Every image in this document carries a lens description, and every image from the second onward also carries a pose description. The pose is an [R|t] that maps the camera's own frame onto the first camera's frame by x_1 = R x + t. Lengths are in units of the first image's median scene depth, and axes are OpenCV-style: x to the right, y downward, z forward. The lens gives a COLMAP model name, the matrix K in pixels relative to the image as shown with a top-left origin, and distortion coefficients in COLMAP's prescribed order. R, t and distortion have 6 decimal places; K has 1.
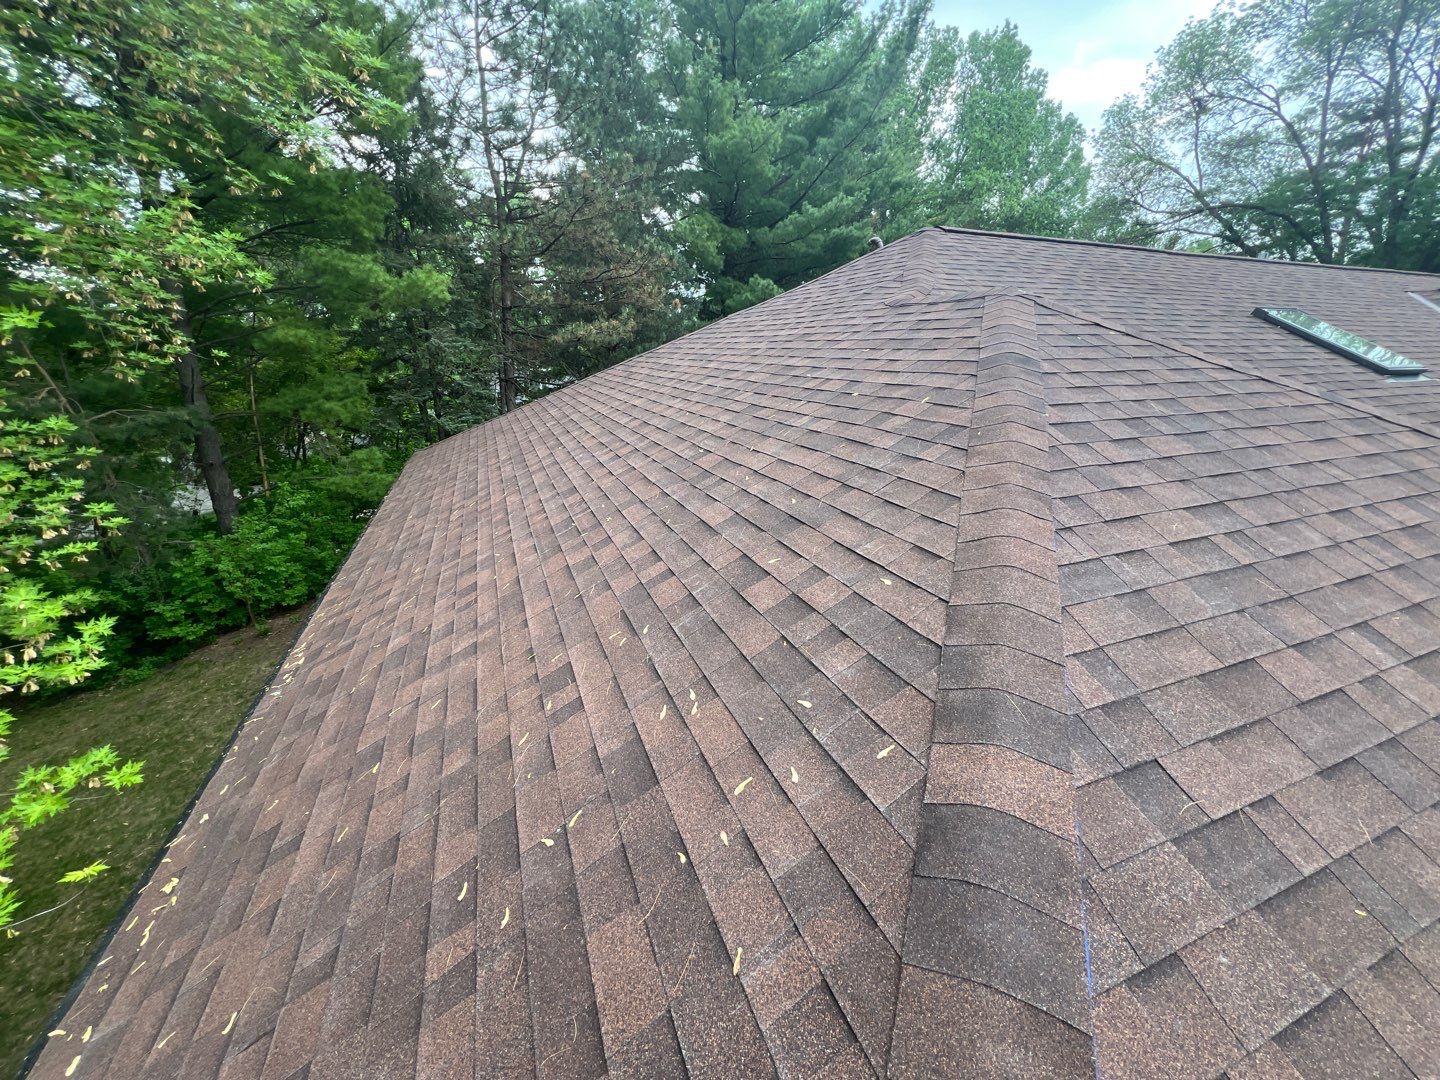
lens RADIAL K [[572.1, 0, 722.4], [0, 572.1, 537.9], [0, 0, 1]] dist [0.001605, -0.000075]
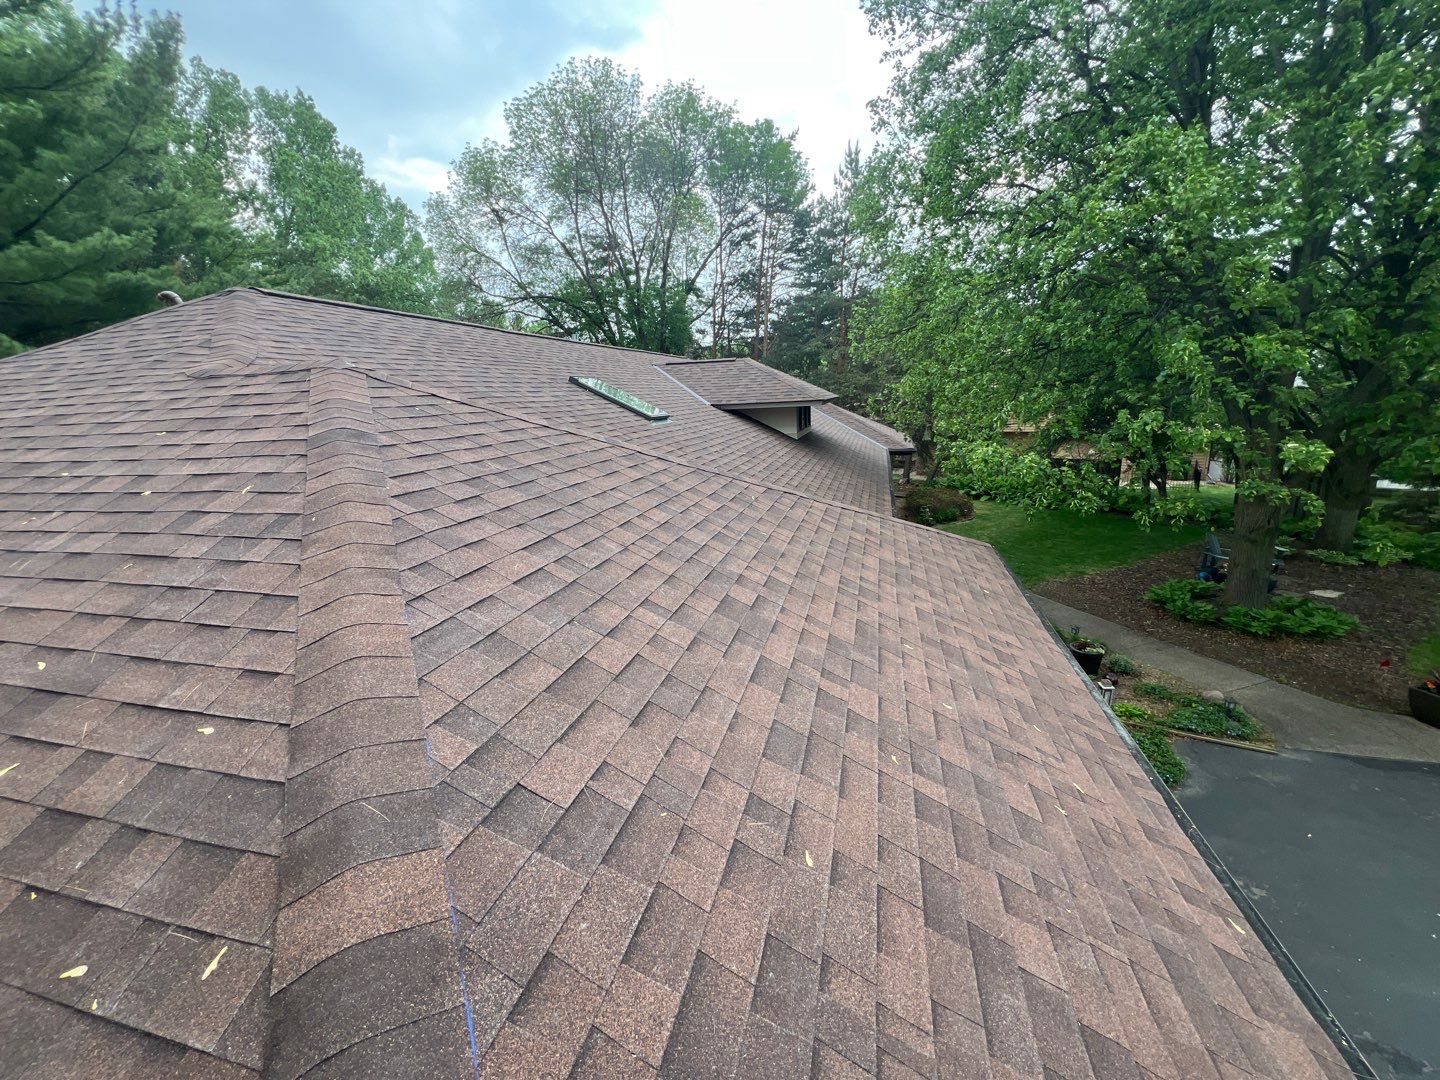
lens RADIAL K [[572.1, 0, 722.4], [0, 572.1, 537.9], [0, 0, 1]] dist [0.001605, -0.000075]
pose [[0.606733, -0.220022, 0.763849, 0.109788], [0.293986, 0.954907, 0.041539, -0.000415], [-0.738544, 0.199358, 0.644057, -0.049868]]
